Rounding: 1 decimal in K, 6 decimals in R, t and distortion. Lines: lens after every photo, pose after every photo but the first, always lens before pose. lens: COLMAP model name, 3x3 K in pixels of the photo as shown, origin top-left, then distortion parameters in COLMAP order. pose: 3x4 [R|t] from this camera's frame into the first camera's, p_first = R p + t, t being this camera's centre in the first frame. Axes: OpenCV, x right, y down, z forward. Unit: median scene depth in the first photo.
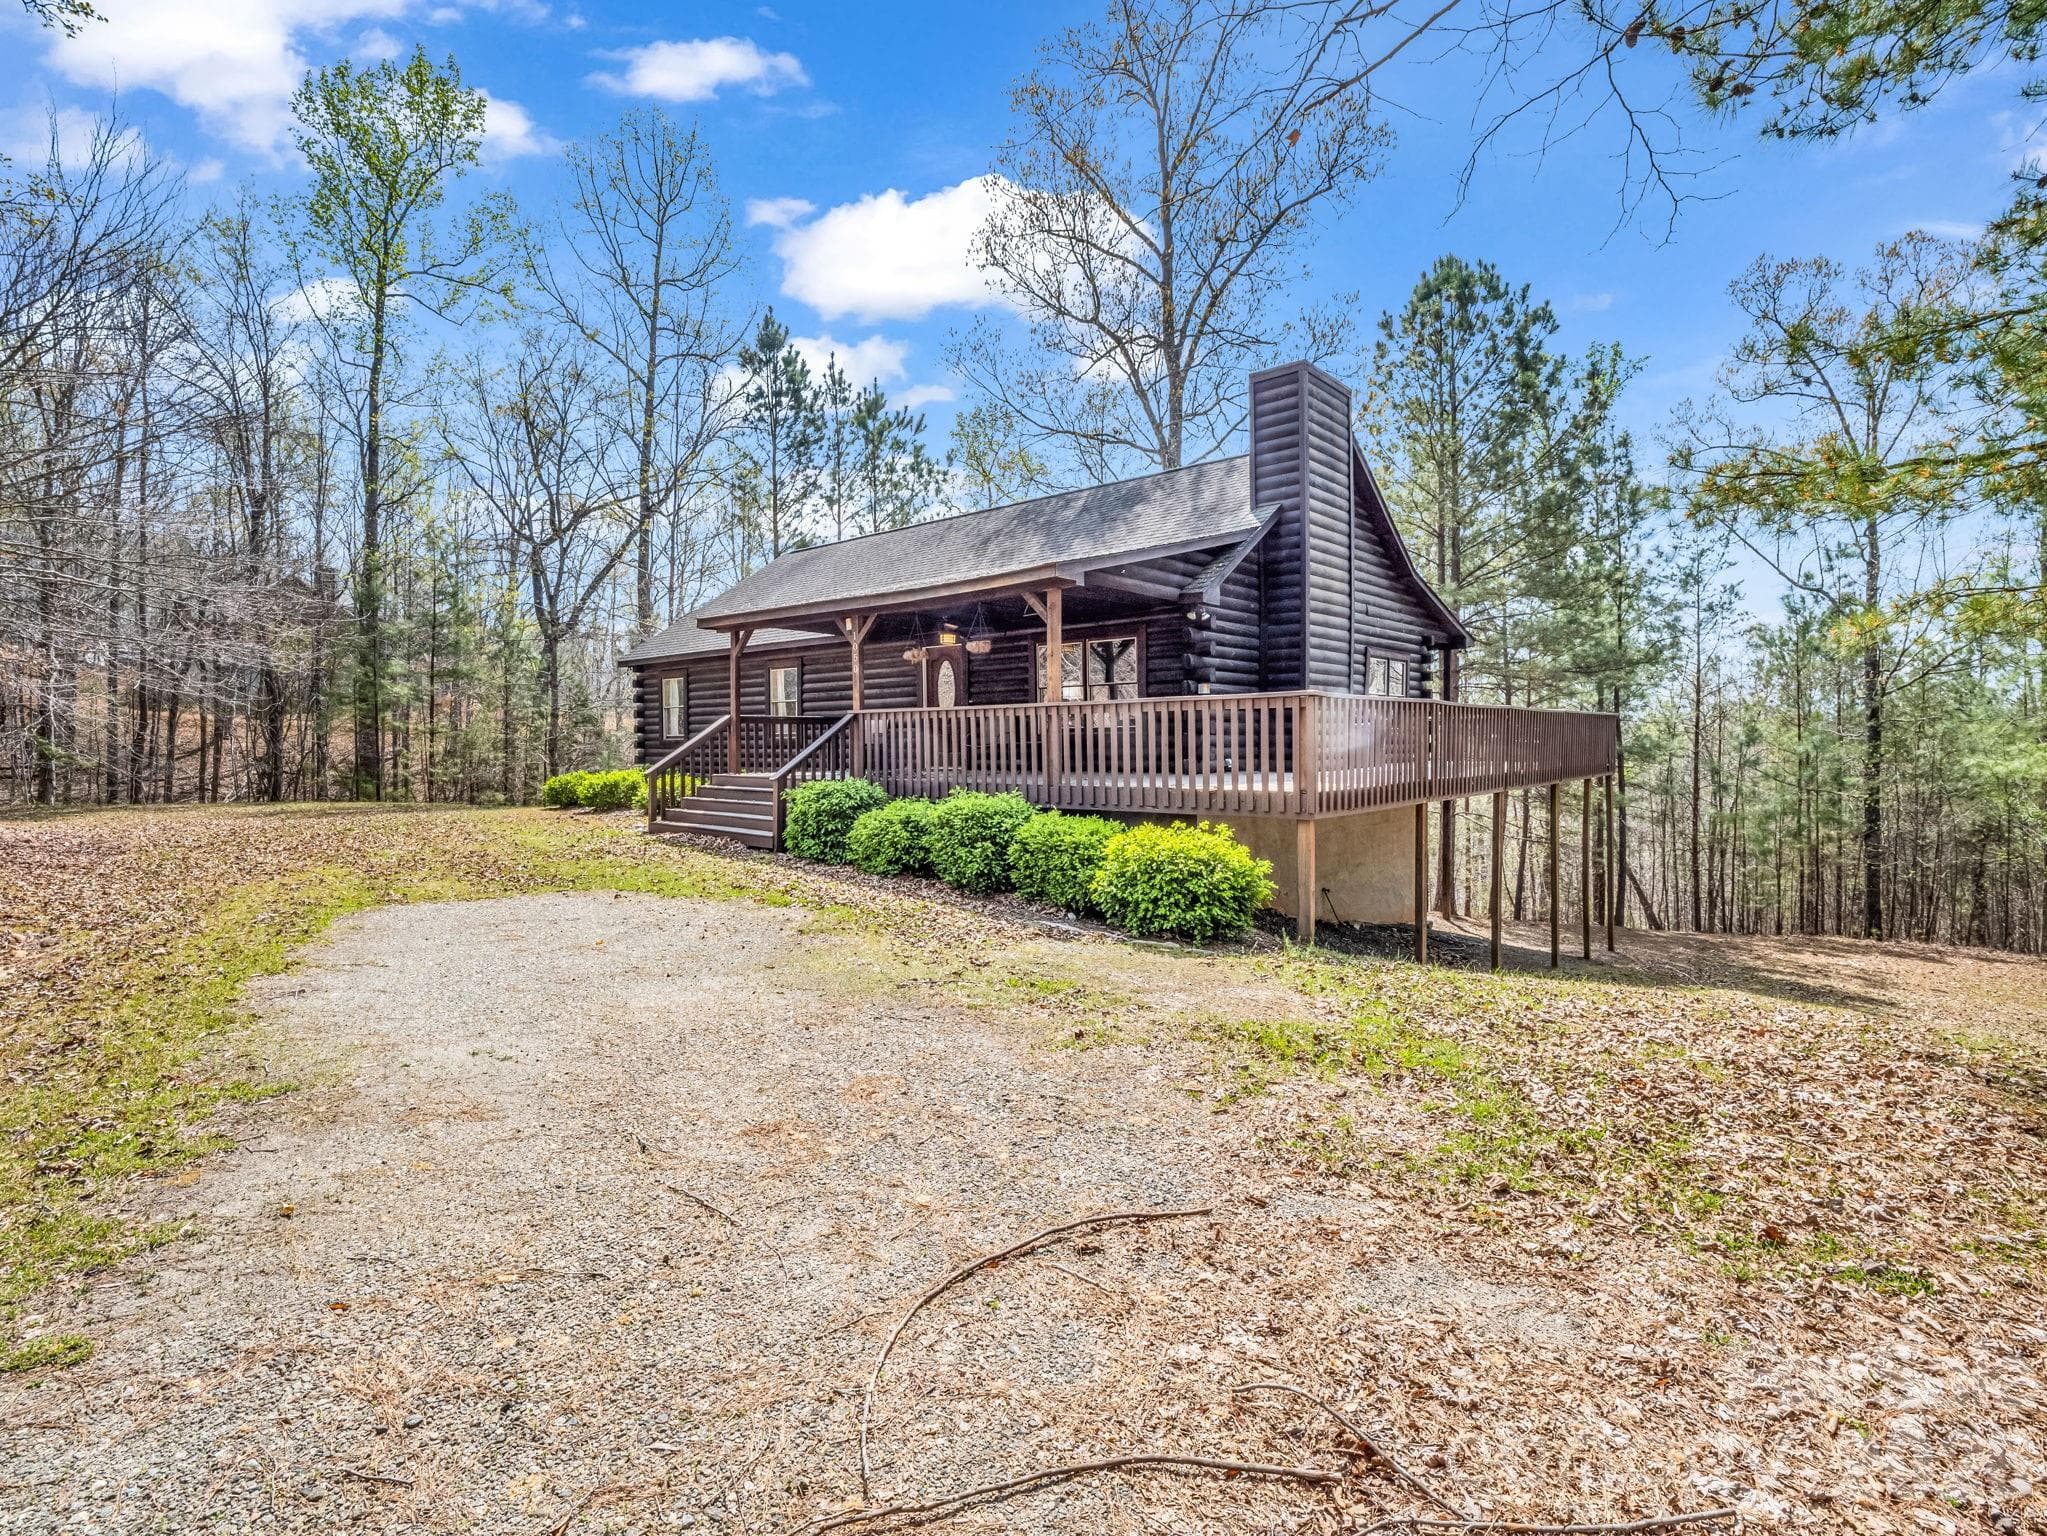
lens RADIAL K [[1027.0, 0, 1018.1], [0, 1027.0, 760.1], [0, 0, 1]] dist [-0.003652, -0.008380]
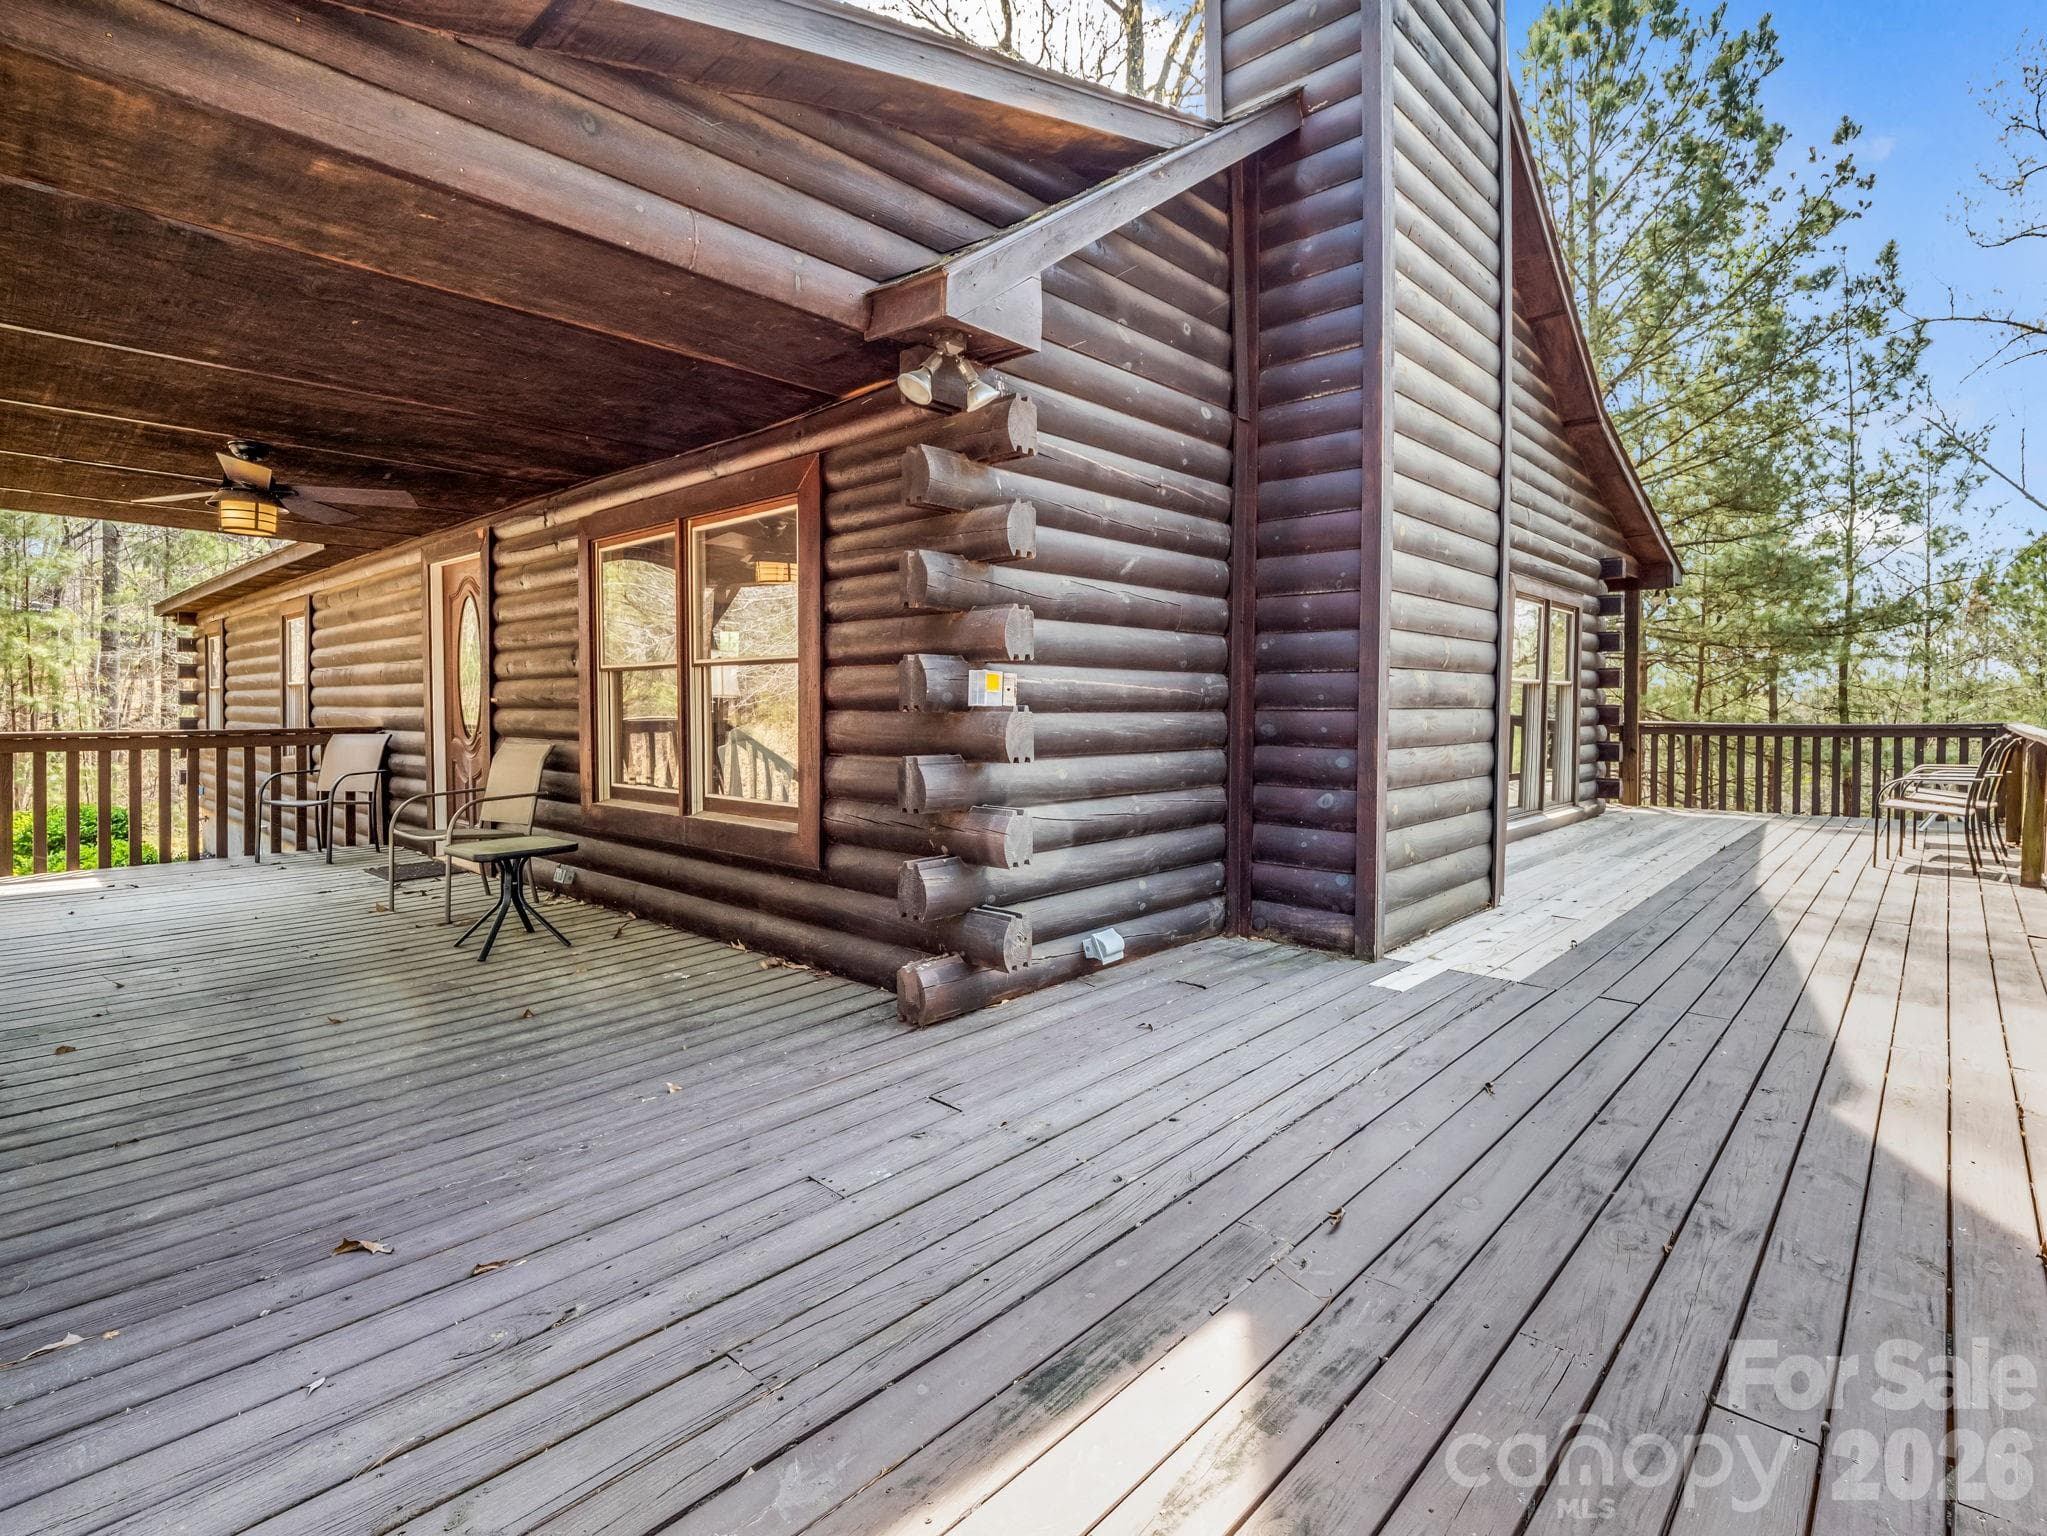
lens RADIAL K [[1017.7, 0, 1020.1], [0, 1017.7, 720.0], [0, 0, 1]] dist [-0.000848, -0.000524]
pose [[0.999443, 0.010517, -0.031662, 0.184281], [-0.010481, 0.999944, 0.001307, -0.057853], [0.031674, -0.000974, 0.999498, 0.695637]]
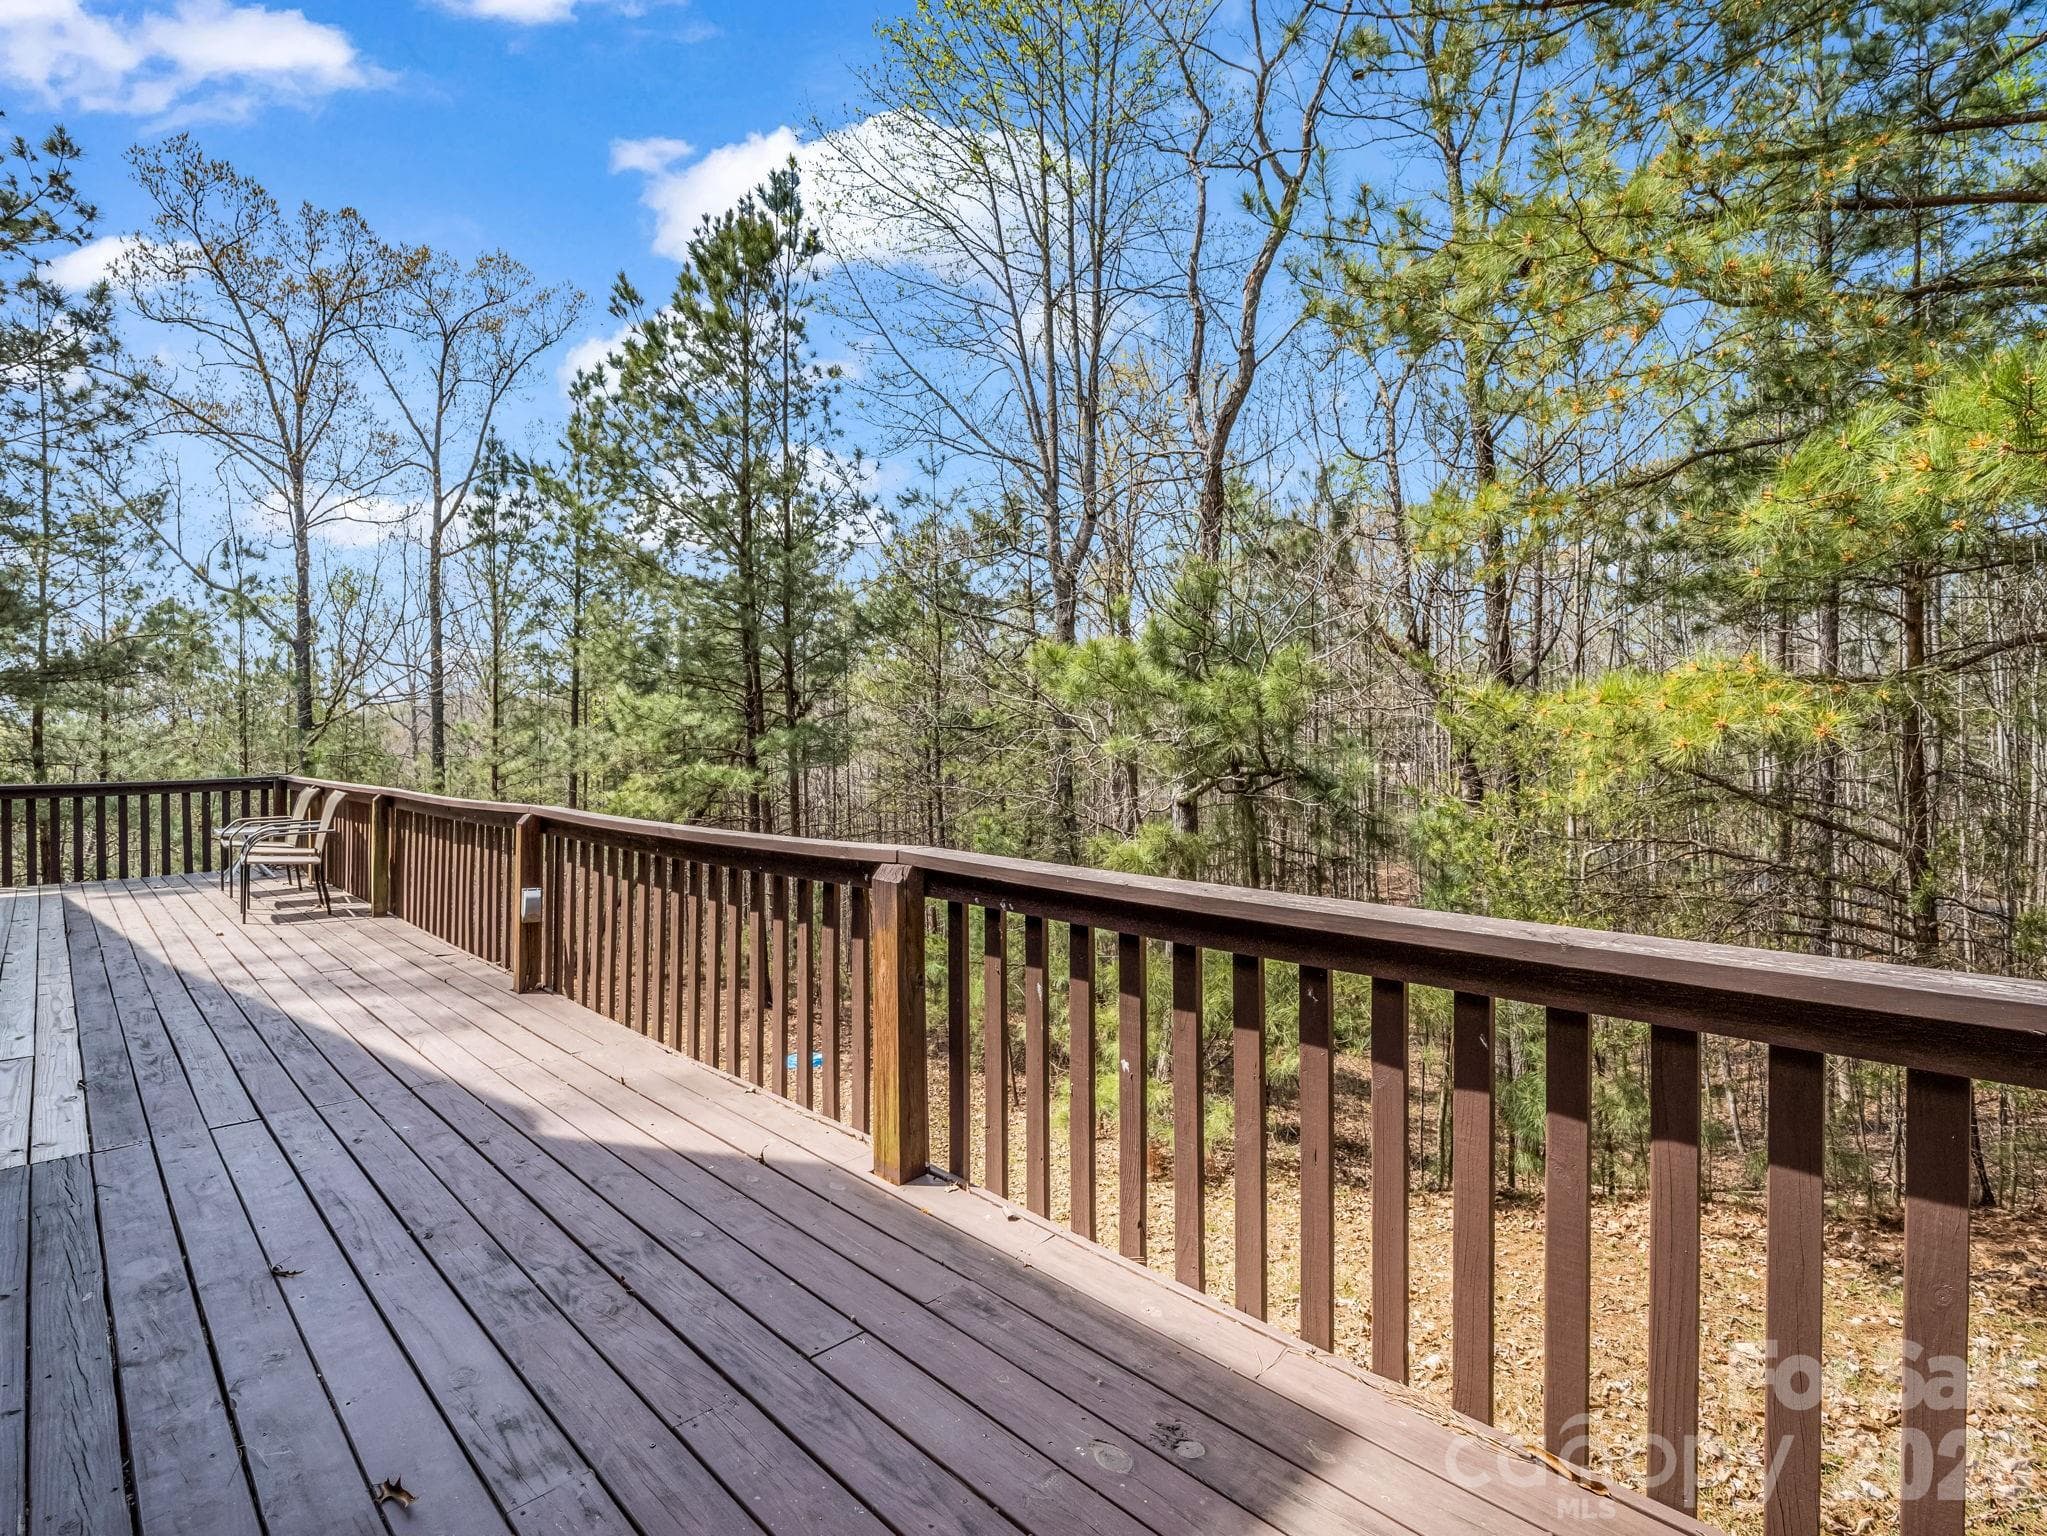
lens RADIAL K [[1027.0, 0, 1018.1], [0, 1027.0, 760.1], [0, 0, 1]] dist [-0.003652, -0.008380]
pose [[0.100499, -0.012198, 0.994862, 0.124073], [0.024409, 0.999654, 0.009791, -0.065874], [-0.994638, 0.023300, 0.100762, 0.761879]]
